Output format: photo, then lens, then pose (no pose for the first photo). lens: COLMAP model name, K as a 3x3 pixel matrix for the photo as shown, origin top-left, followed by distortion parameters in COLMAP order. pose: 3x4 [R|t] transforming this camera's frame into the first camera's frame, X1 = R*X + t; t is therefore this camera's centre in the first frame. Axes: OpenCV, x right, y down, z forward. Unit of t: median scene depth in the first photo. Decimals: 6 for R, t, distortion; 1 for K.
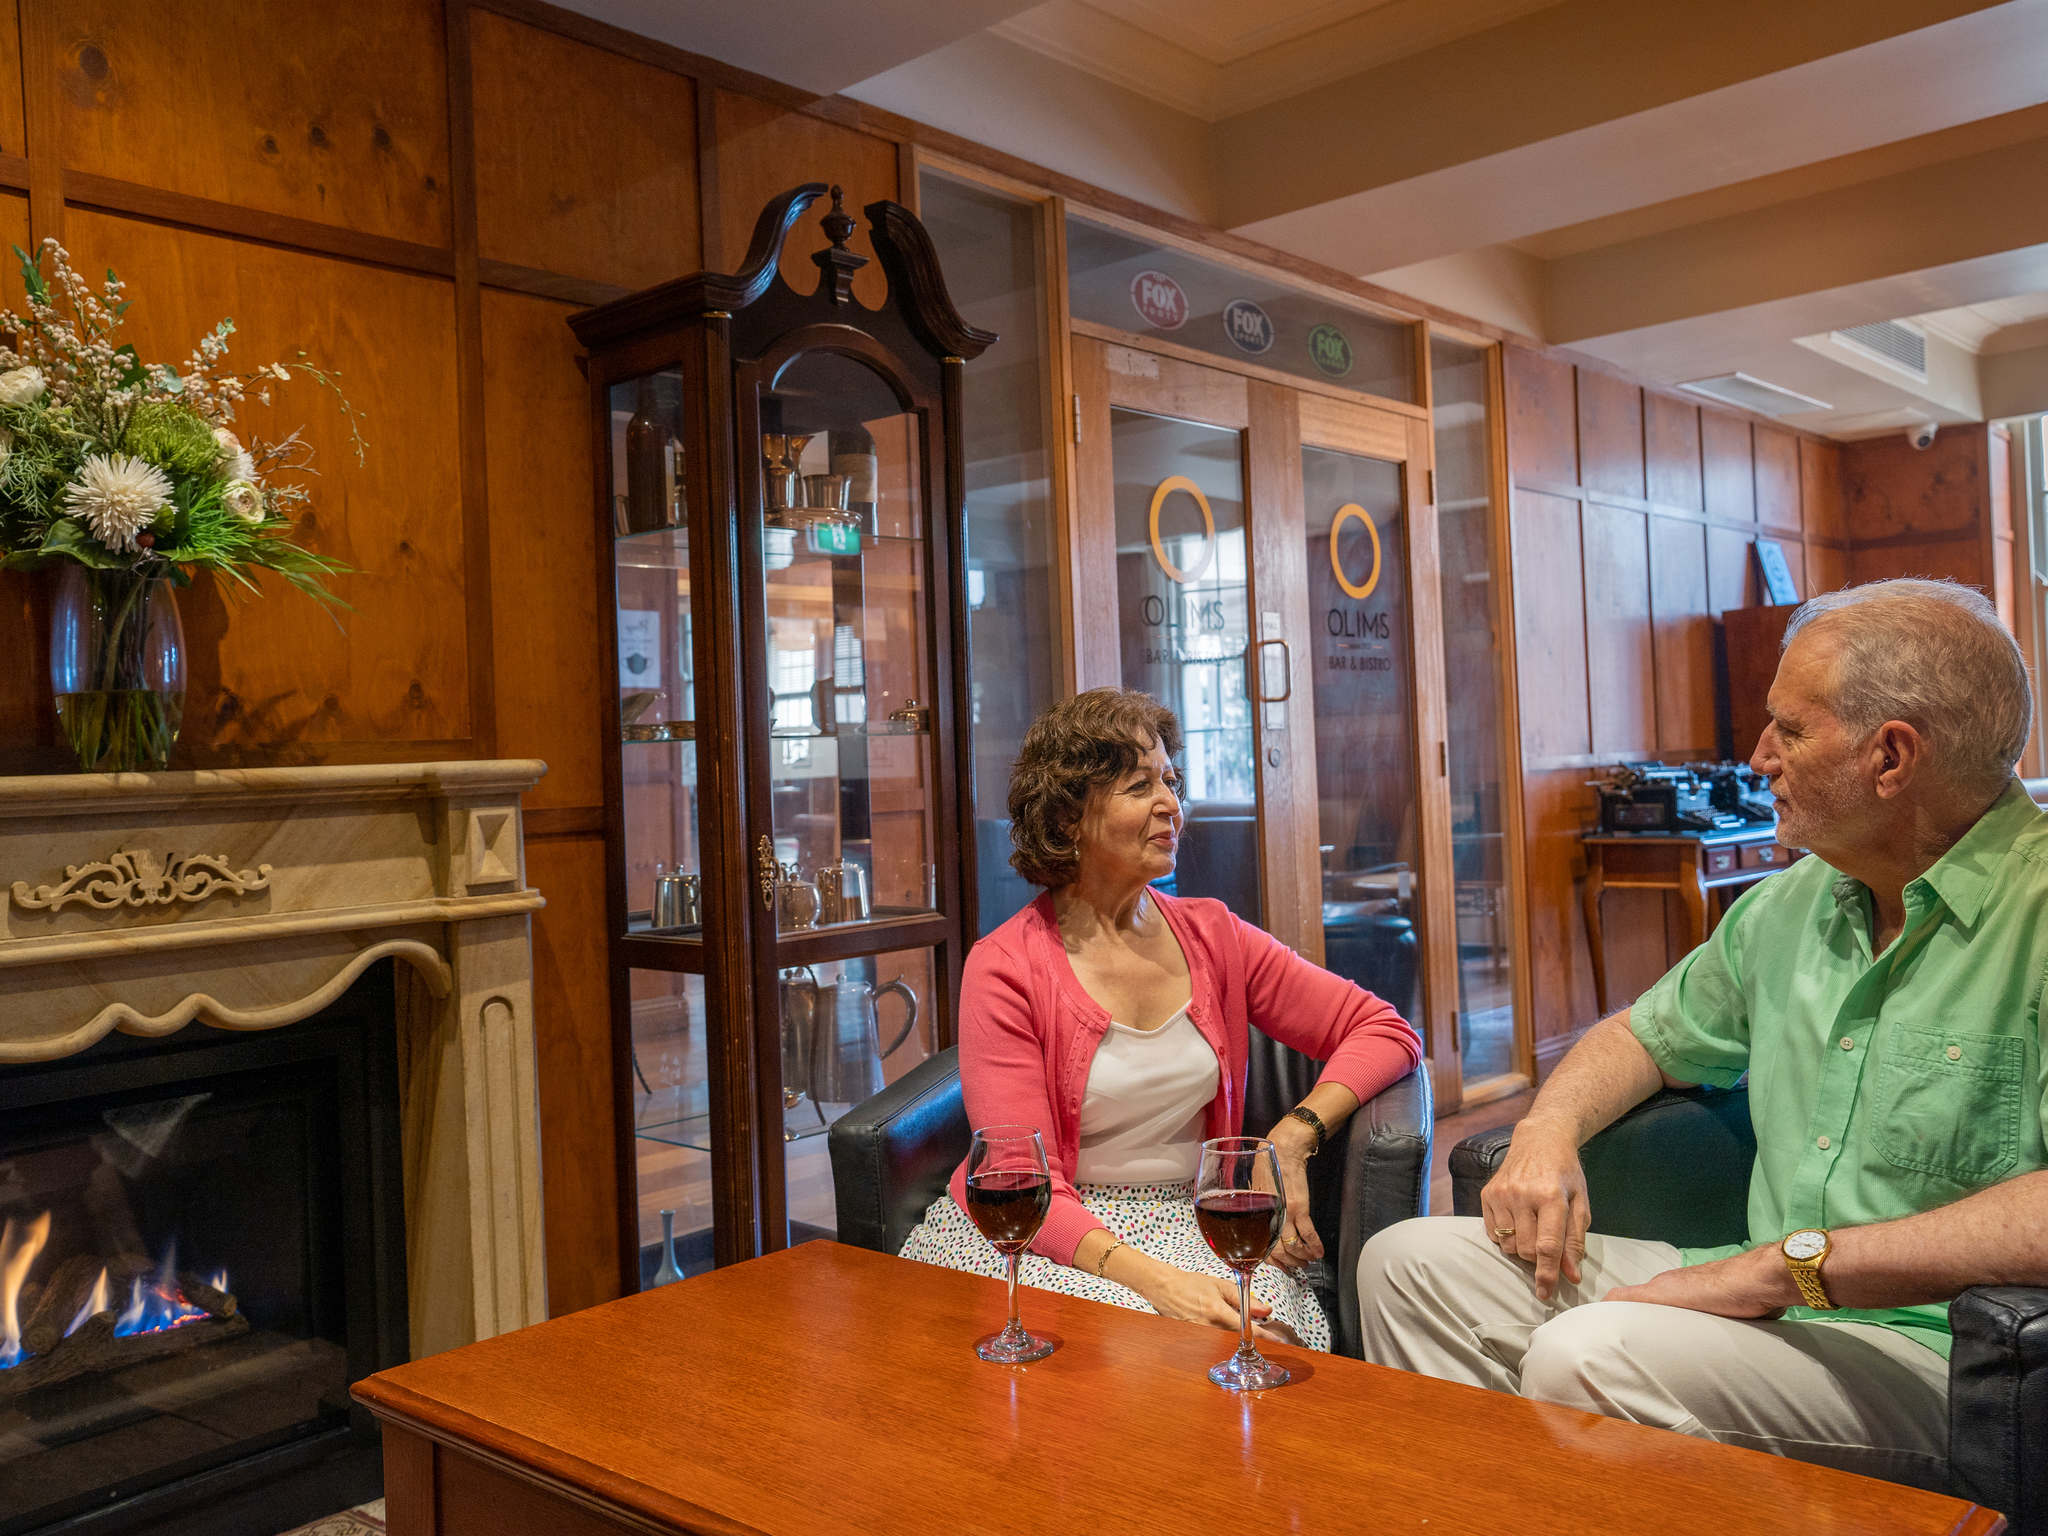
lens RADIAL K [[1783.0, 0, 1020.4], [0, 1783.0, 764.6], [0, 0, 1]] dist [0.012512, 0.045517]
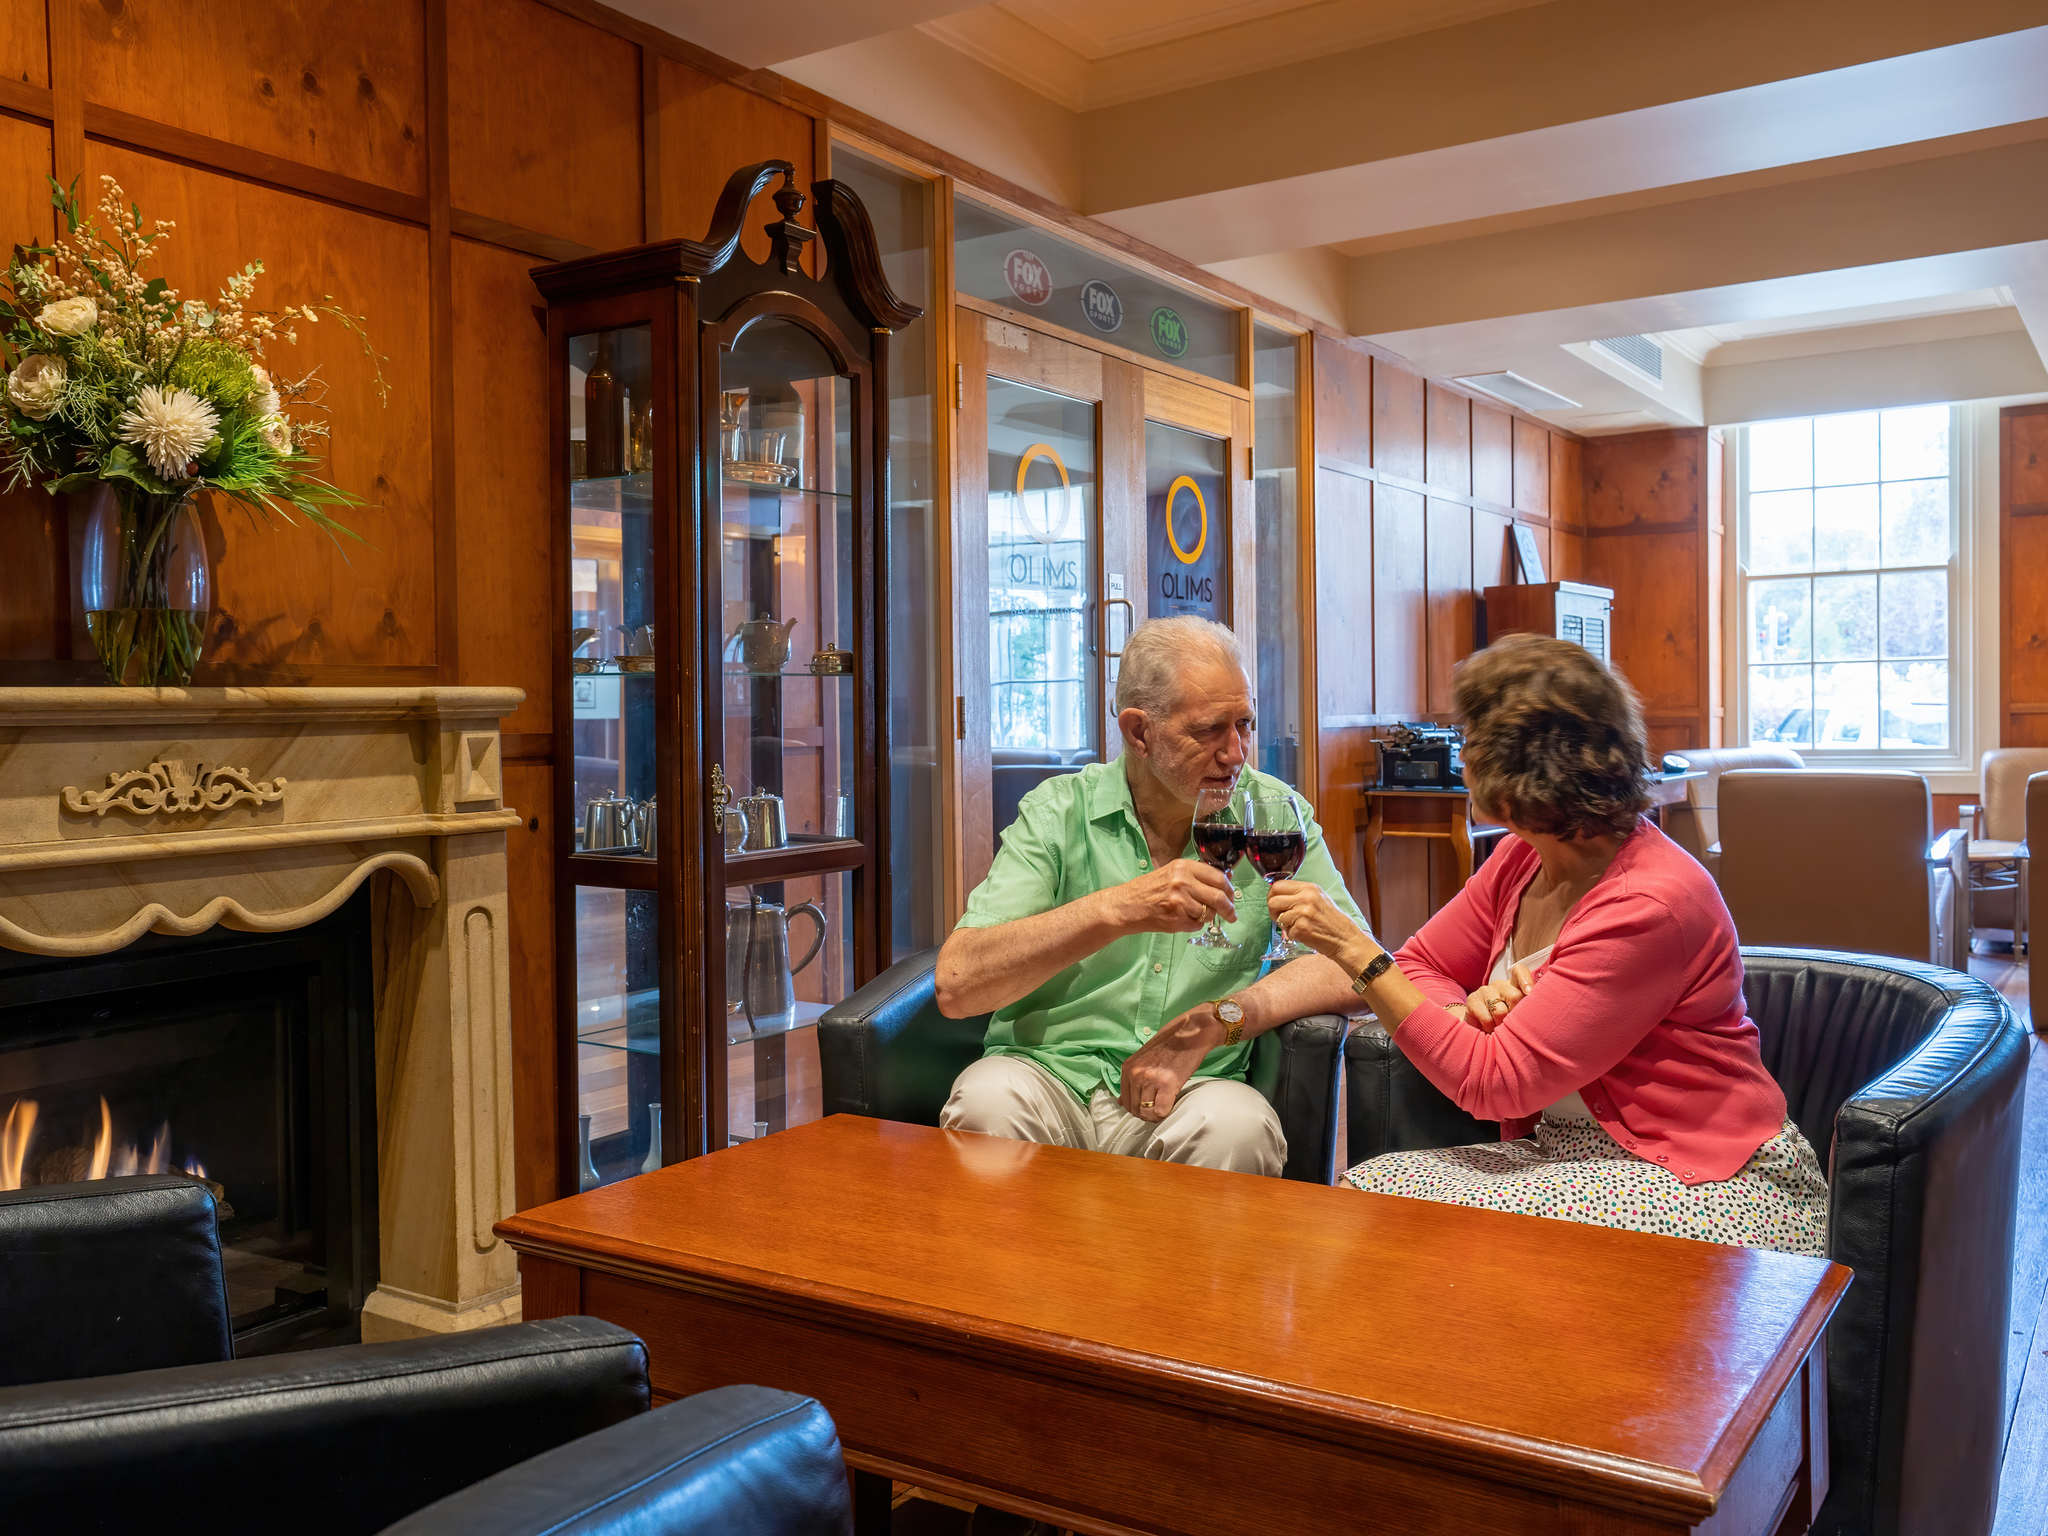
lens RADIAL K [[1783.0, 0, 1025.2], [0, 1783.0, 766.1], [0, 0, 1]] dist [0.012512, 0.045517]
pose [[0.987673, 0.024261, 0.154640, -0.119489], [-0.028646, 0.999247, 0.026186, 0.006665], [-0.153888, -0.030293, 0.987624, -0.095432]]
